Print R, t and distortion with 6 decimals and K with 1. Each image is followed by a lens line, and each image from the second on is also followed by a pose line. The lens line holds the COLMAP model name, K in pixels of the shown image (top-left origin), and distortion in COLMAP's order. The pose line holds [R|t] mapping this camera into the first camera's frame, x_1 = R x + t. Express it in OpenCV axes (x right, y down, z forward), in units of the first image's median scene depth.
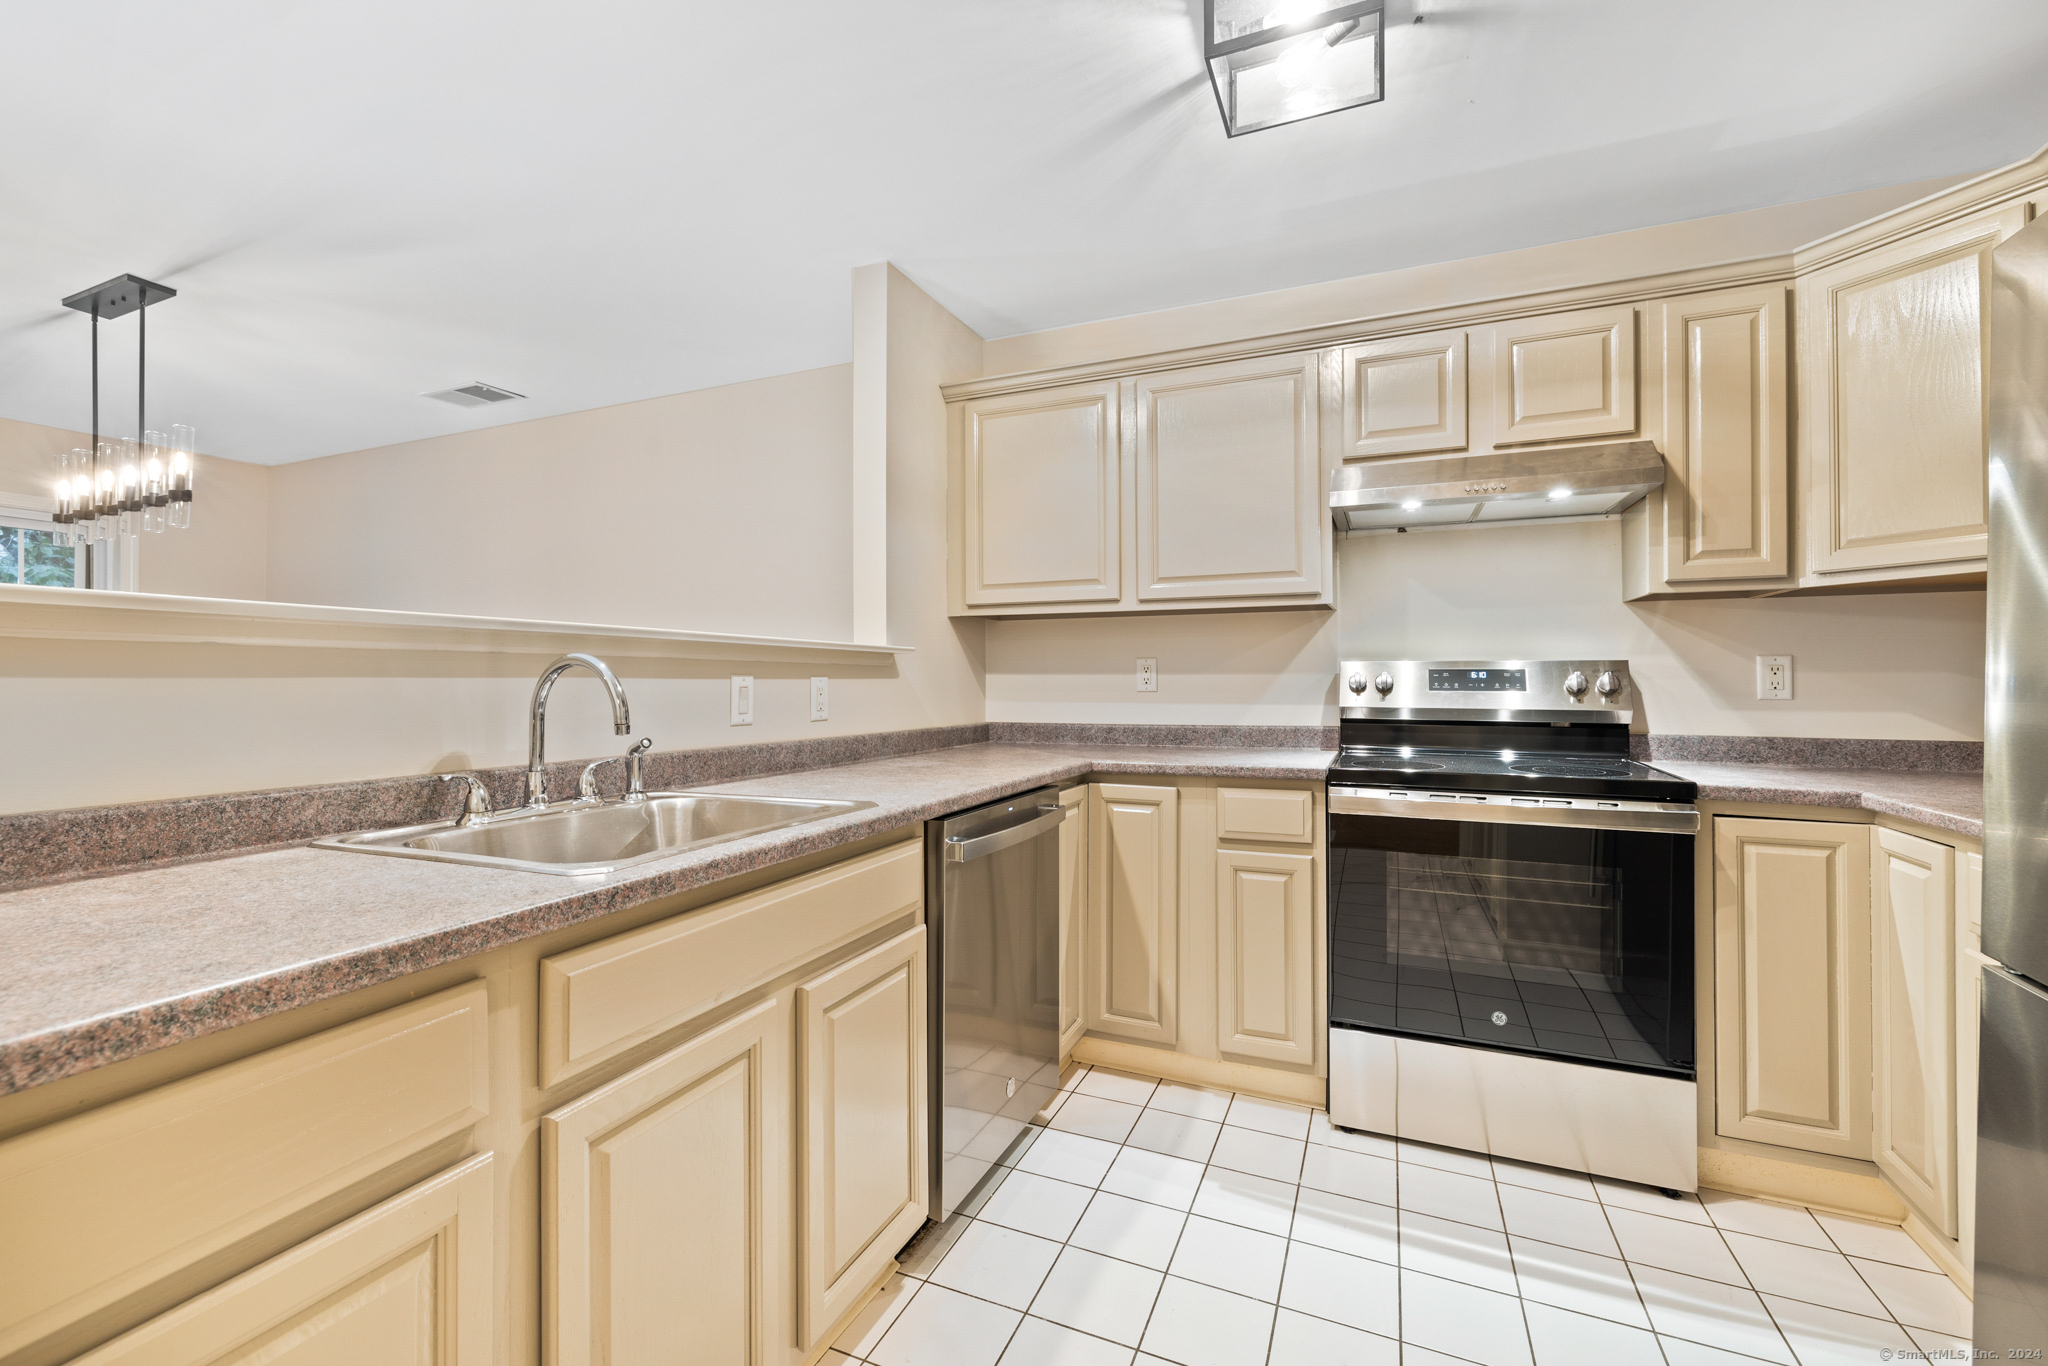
lens RADIAL K [[856.2, 0, 1029.7], [0, 856.2, 679.1], [0, 0, 1]] dist [0.000385, -0.000299]
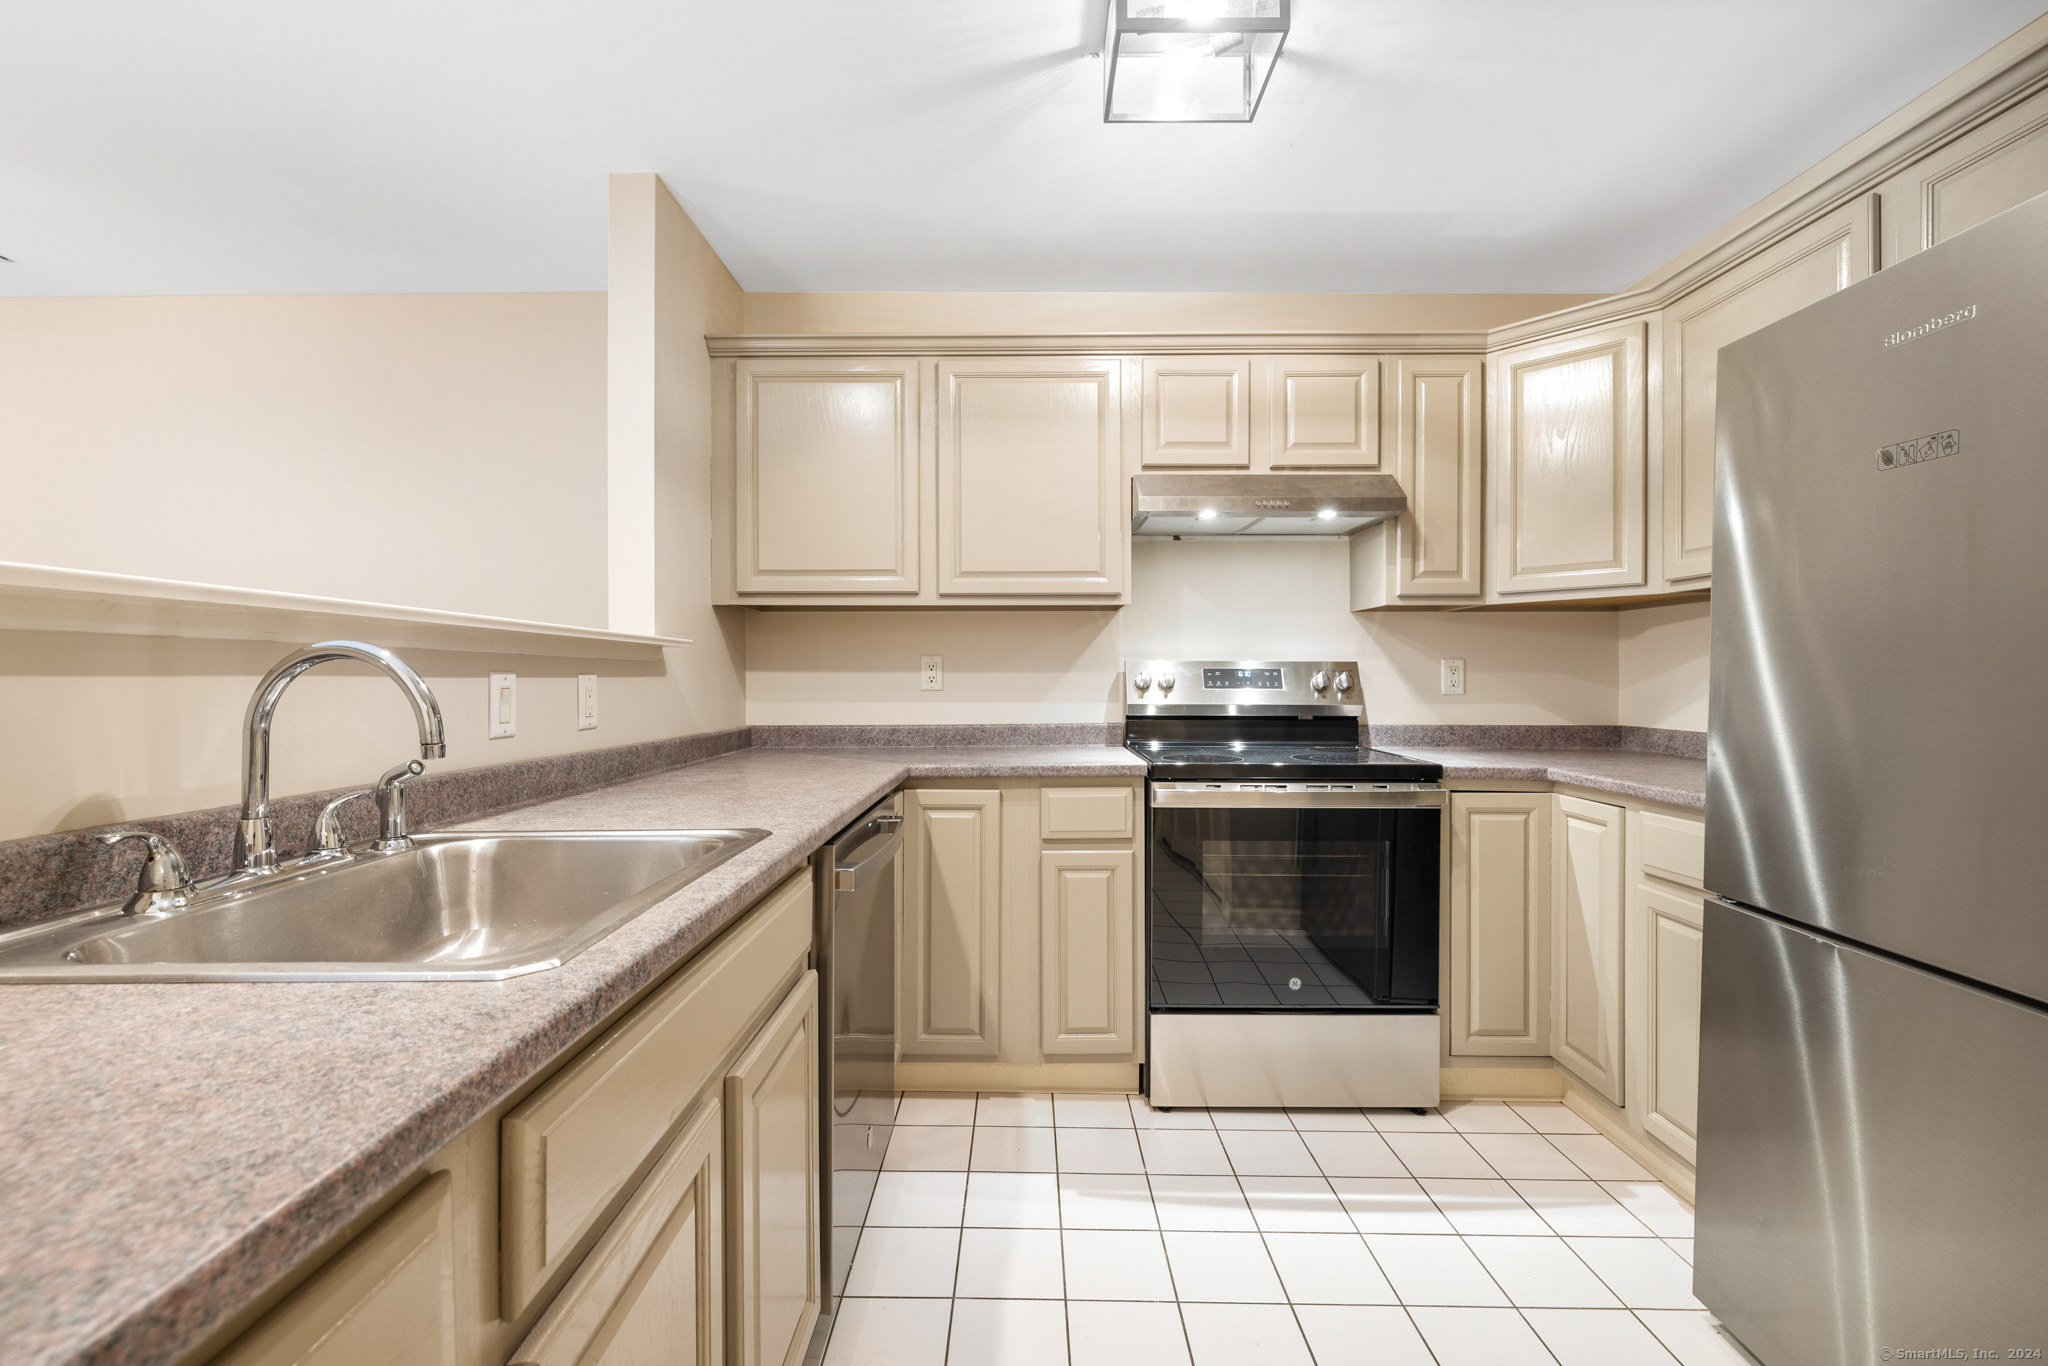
lens RADIAL K [[856.2, 0, 1038.3], [0, 856.2, 684.7], [0, 0, 1]] dist [0.000385, -0.000299]
pose [[0.922377, -0.002353, 0.386285, -0.182386], [-0.001296, 0.999957, 0.009187, -0.001083], [-0.386290, -0.008975, 0.922334, 0.105853]]
